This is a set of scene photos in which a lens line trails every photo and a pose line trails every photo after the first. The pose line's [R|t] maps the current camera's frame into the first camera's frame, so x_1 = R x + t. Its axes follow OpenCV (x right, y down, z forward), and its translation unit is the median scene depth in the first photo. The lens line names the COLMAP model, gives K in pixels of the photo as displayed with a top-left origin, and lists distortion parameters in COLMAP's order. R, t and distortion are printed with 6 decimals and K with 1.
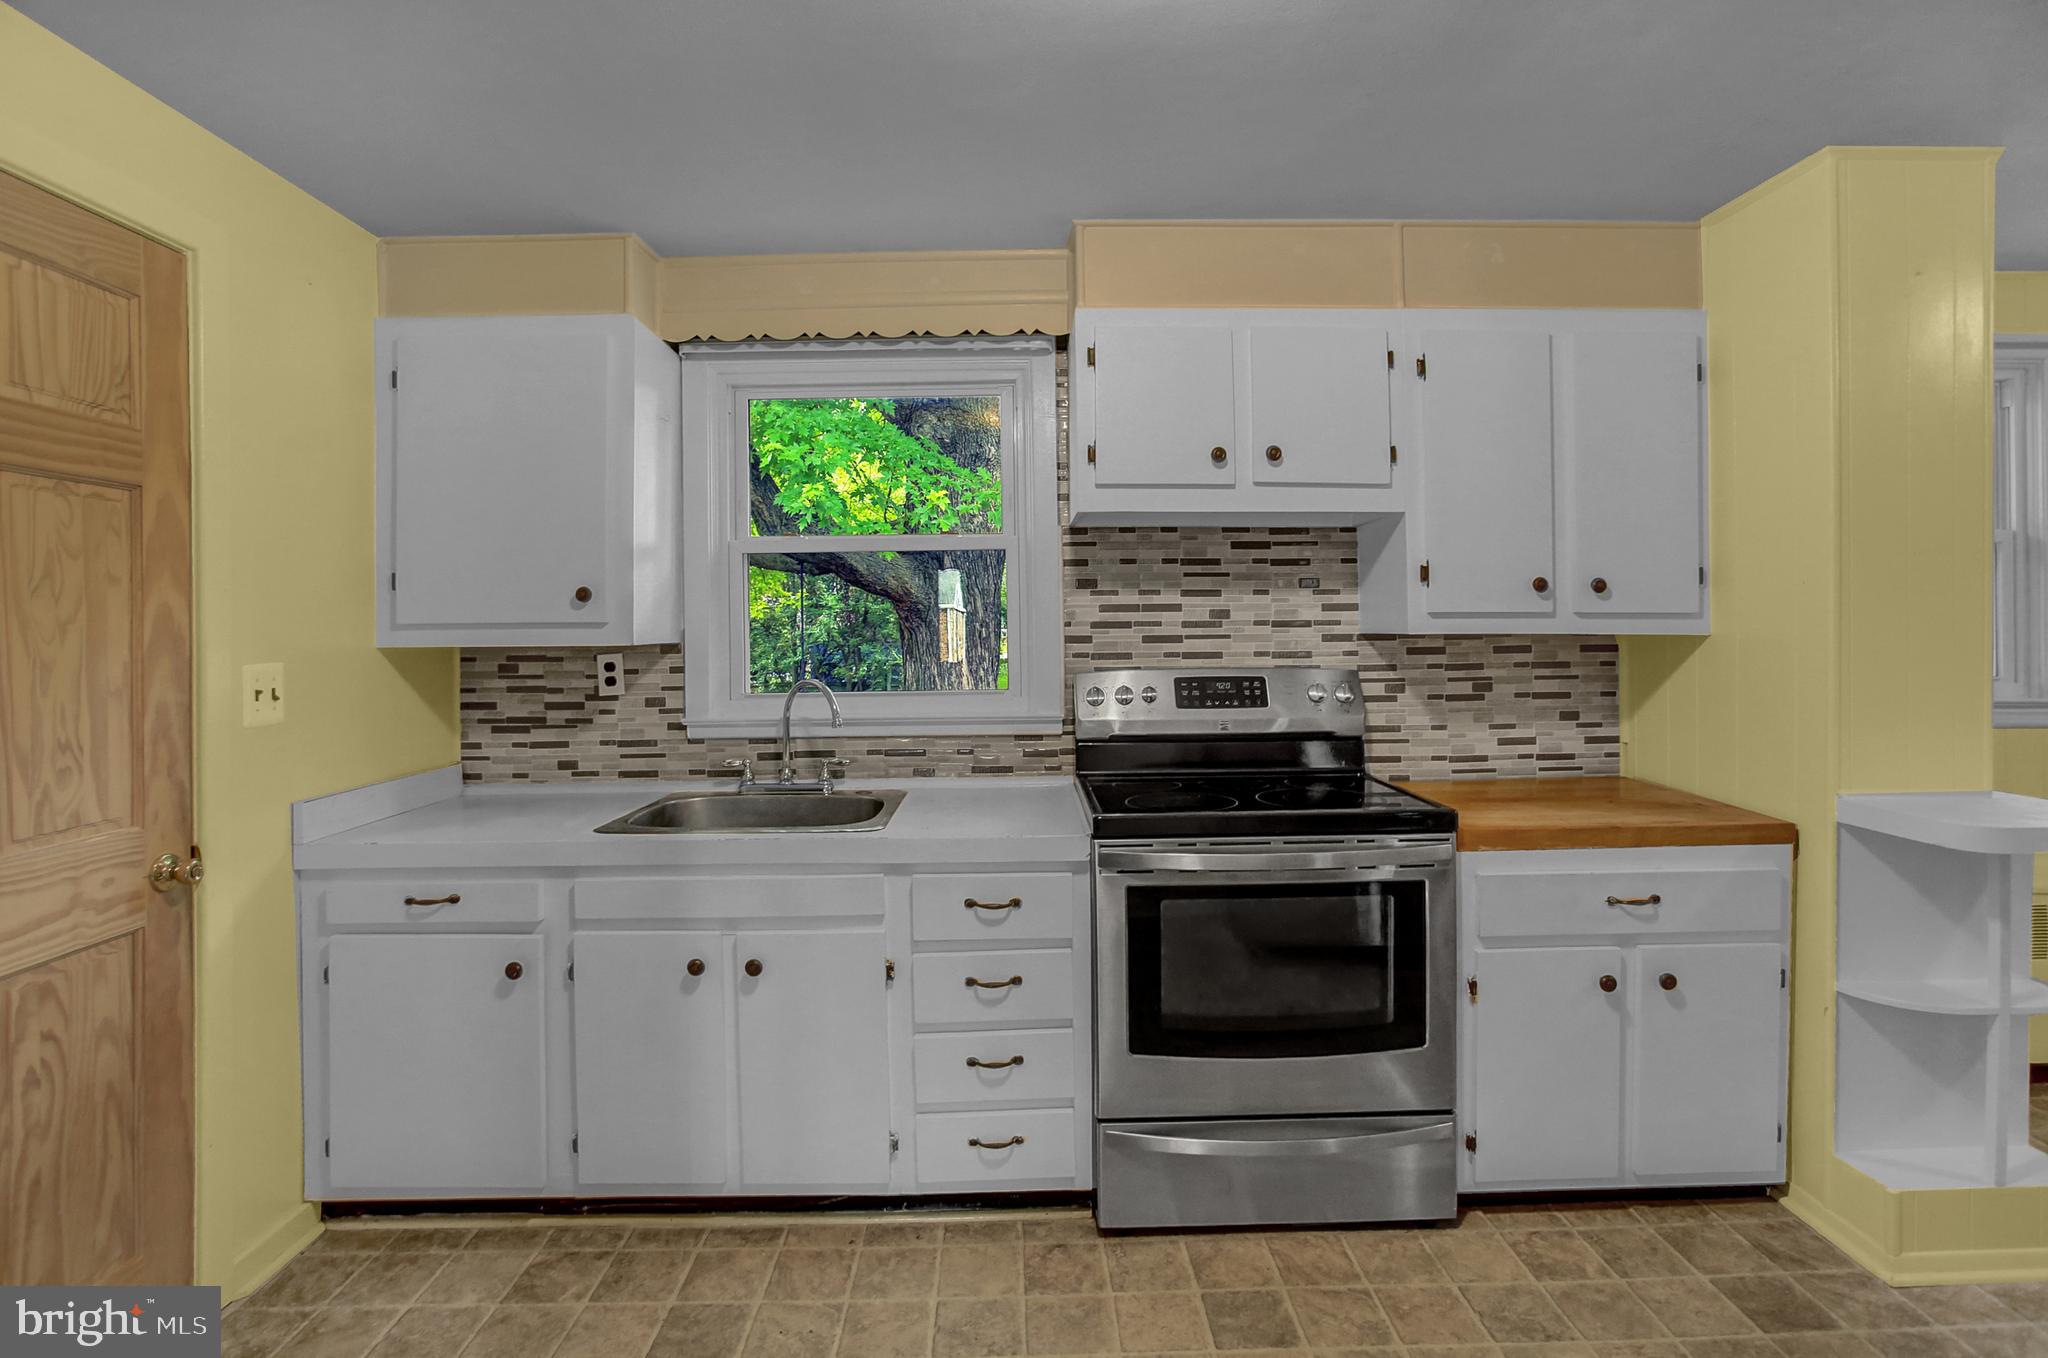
lens RADIAL K [[1002.8, 0, 1024.0], [0, 1002.8, 679.0], [0, 0, 1]] dist [-0.045512, 0.021278]
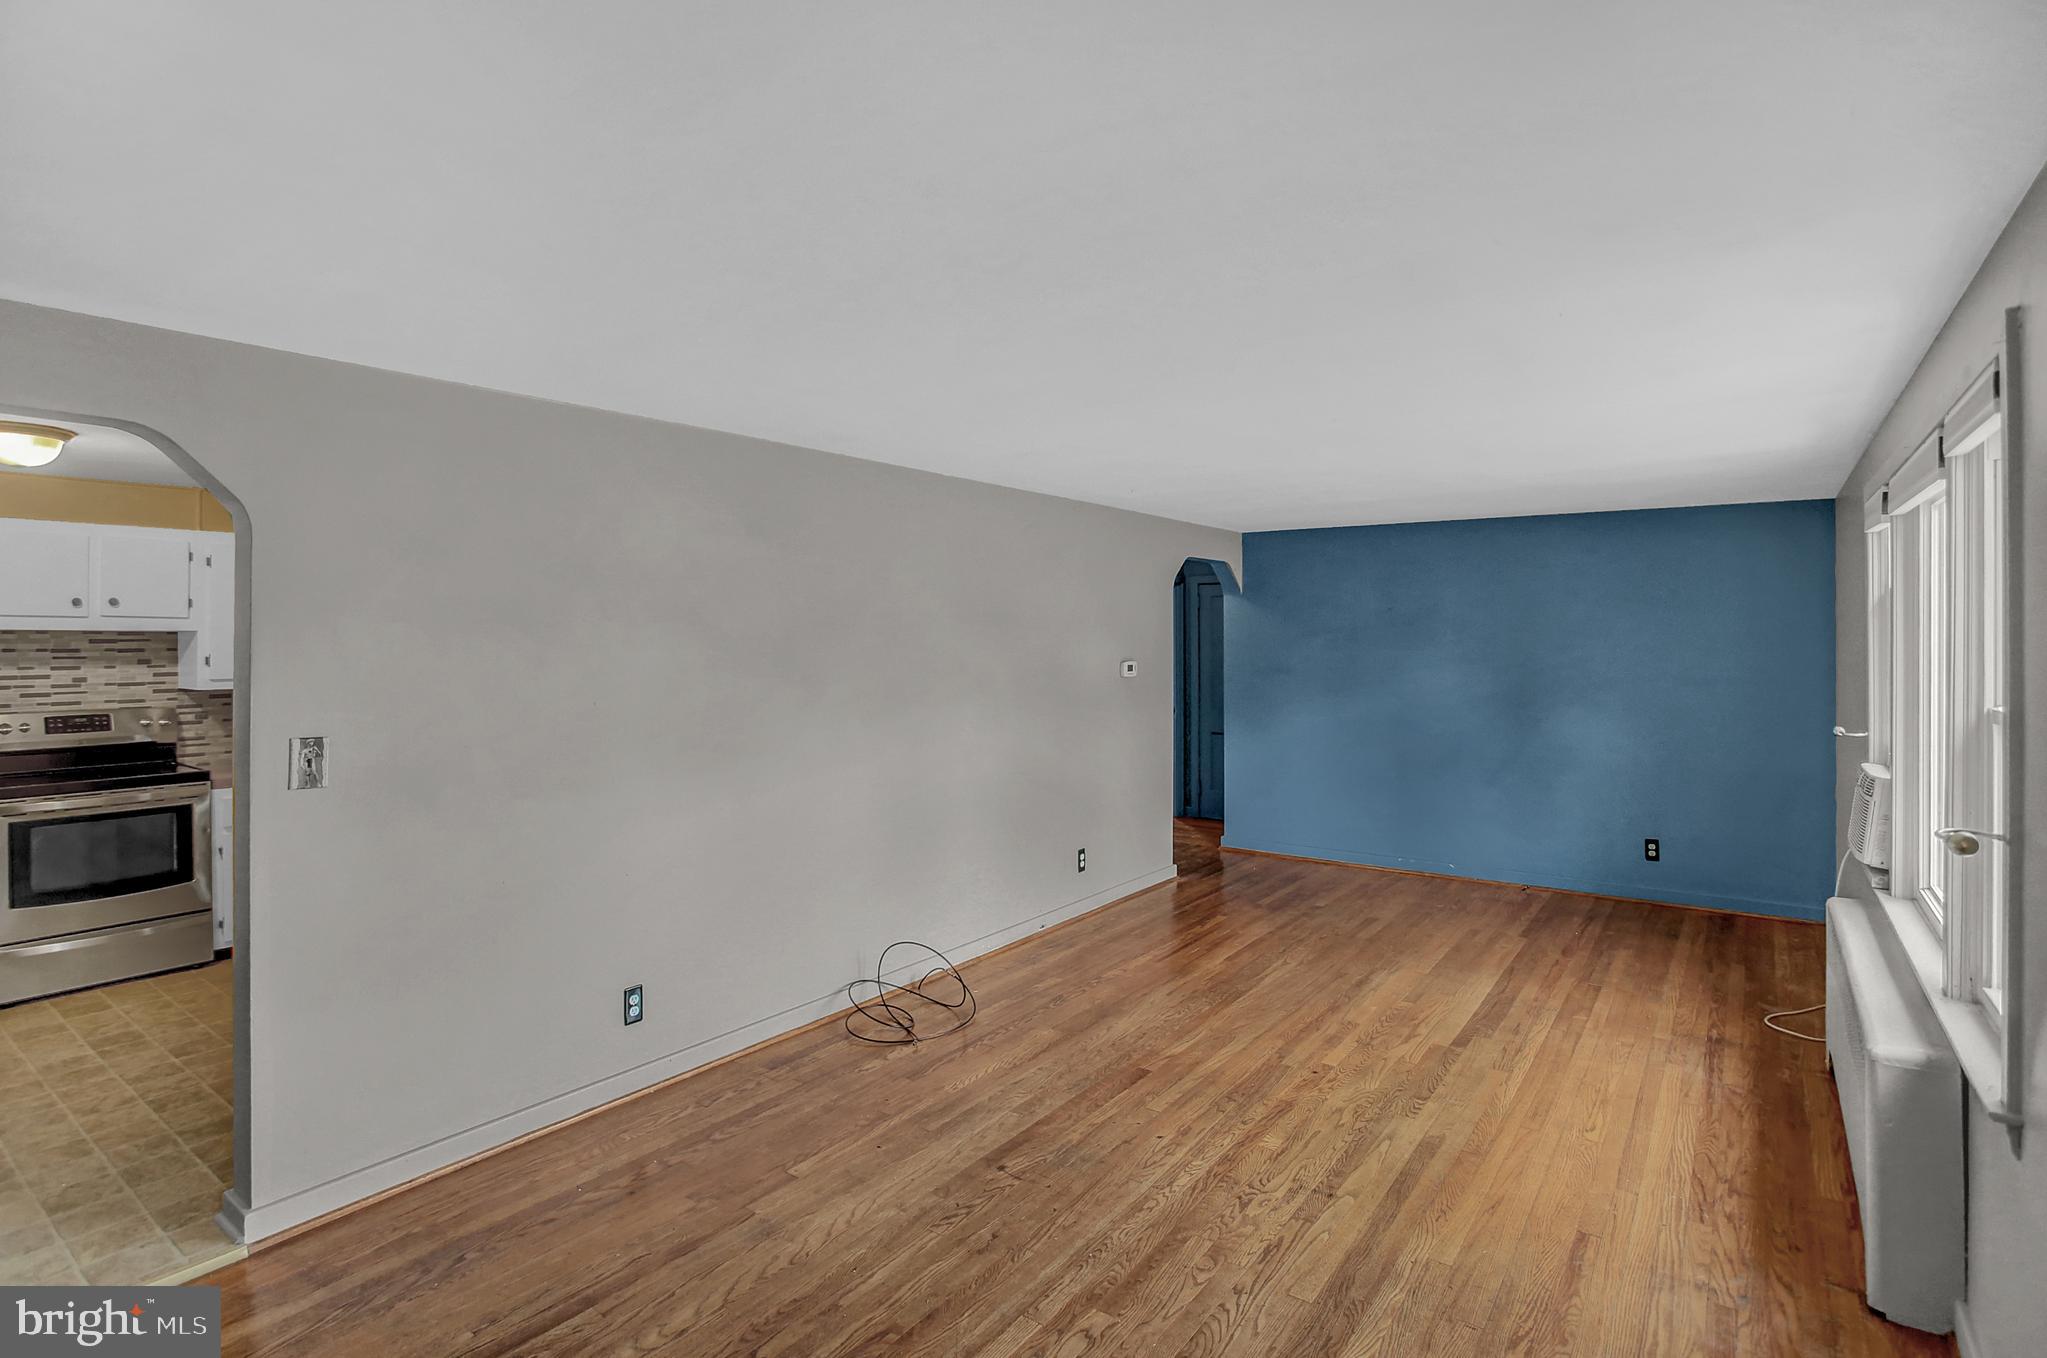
lens RADIAL K [[1005.1, 0, 996.2], [0, 1005.1, 620.9], [0, 0, 1]] dist [-0.057153, 0.022302]
pose [[0.611022, 0.023488, 0.791265, -0.182458], [0.041532, 0.997232, -0.061674, 0.004734], [-0.790523, 0.070547, 0.608355, -1.384236]]
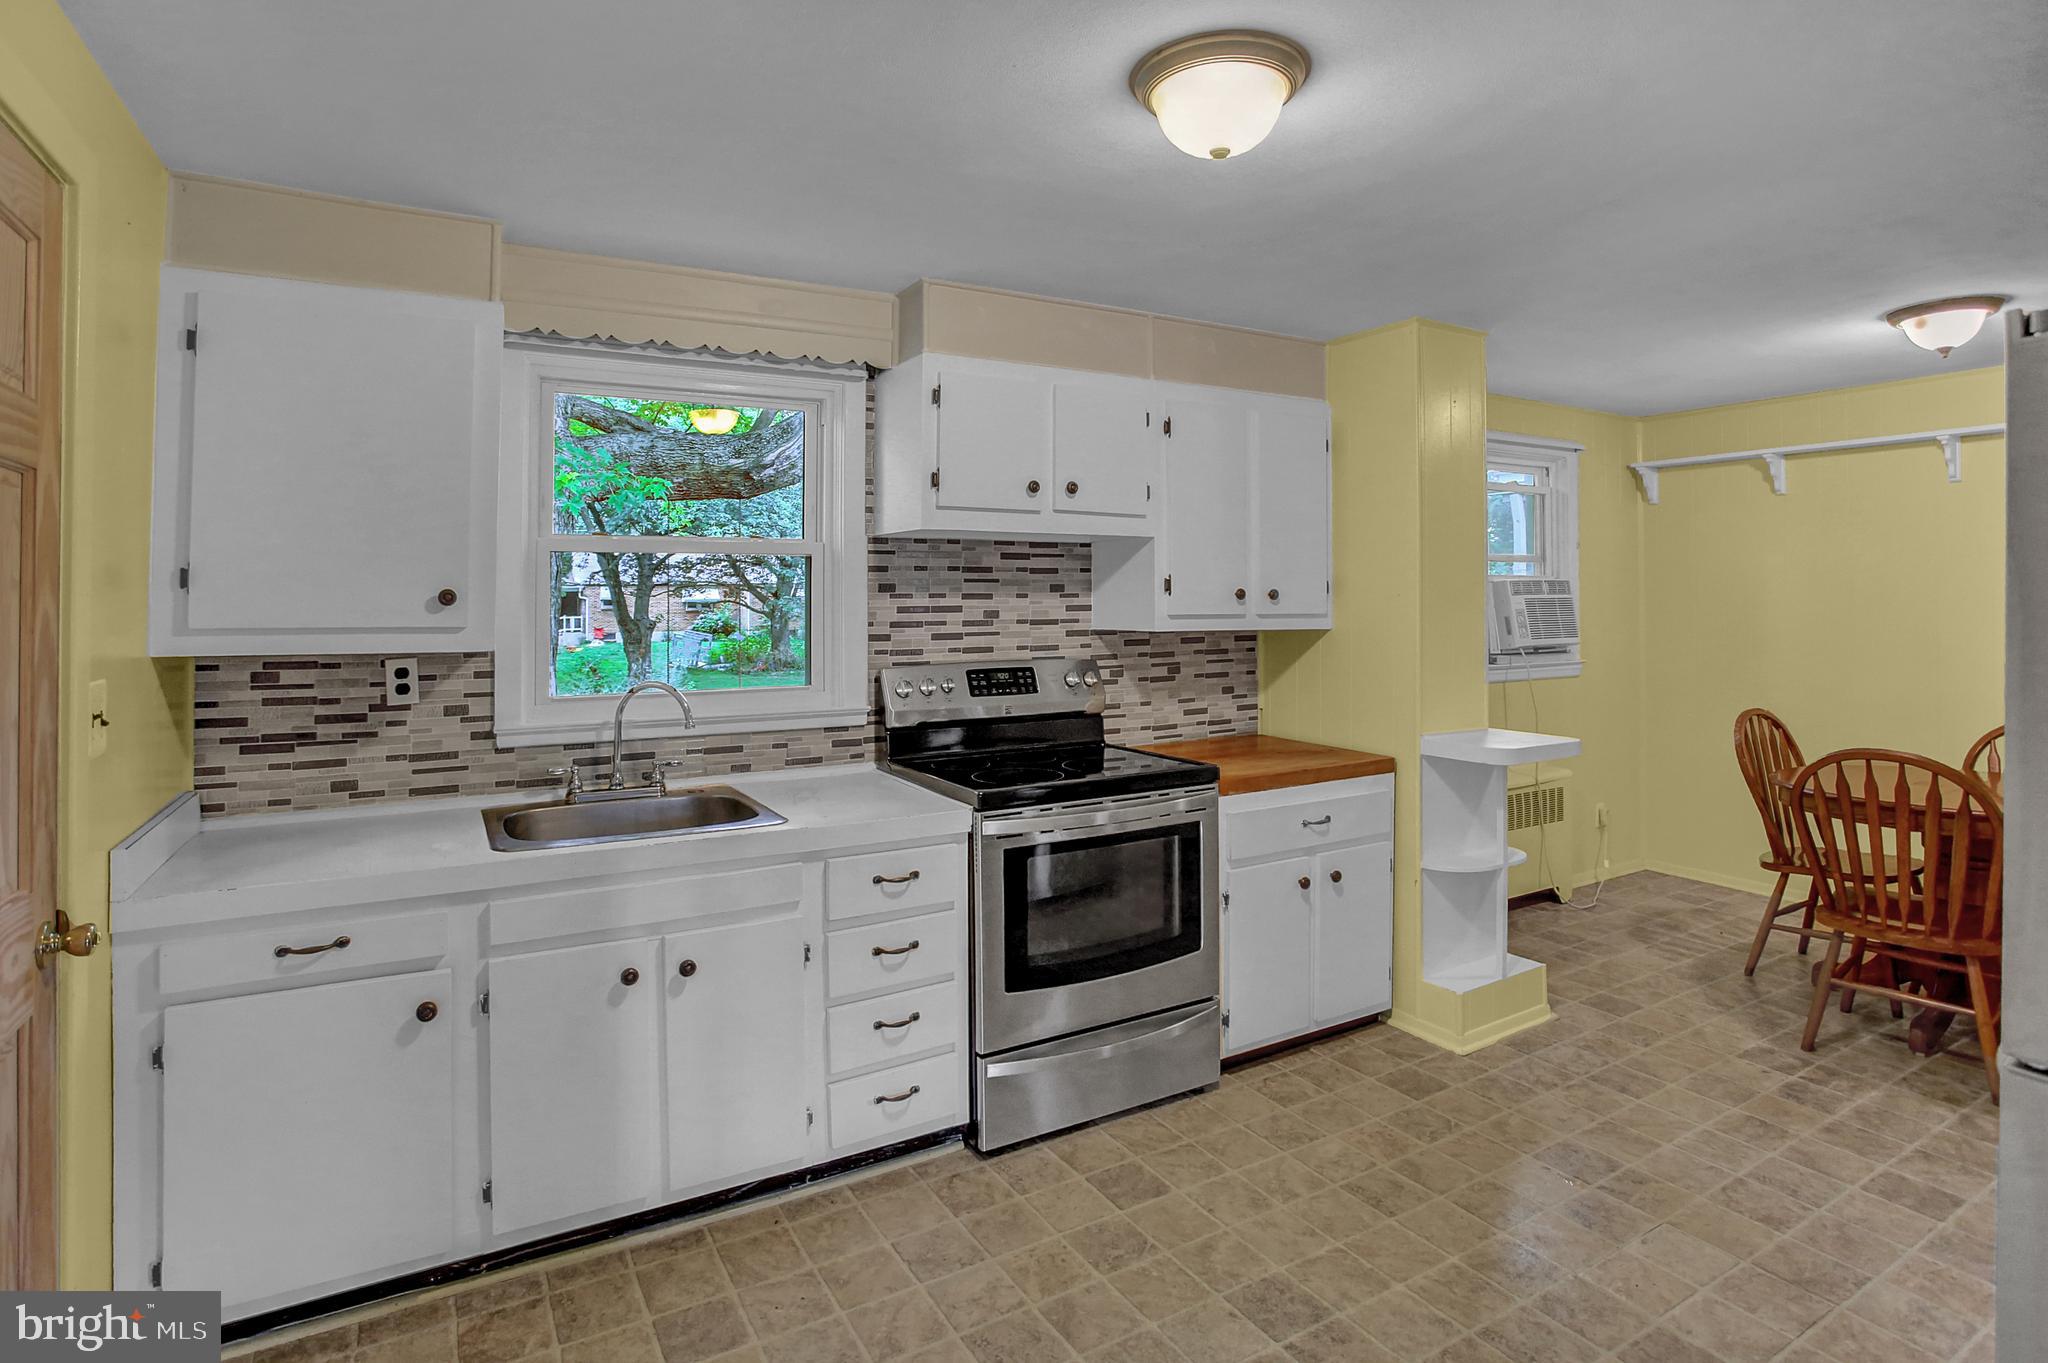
lens RADIAL K [[1029.8, 0, 1013.8], [0, 1029.8, 580.4], [0, 0, 1]] dist [-0.068515, 0.026362]
pose [[0.878620, 0.014235, 0.477309, -0.368640], [0.022420, 0.997223, -0.071012, -0.018834], [-0.476995, 0.073094, 0.875861, -0.073412]]
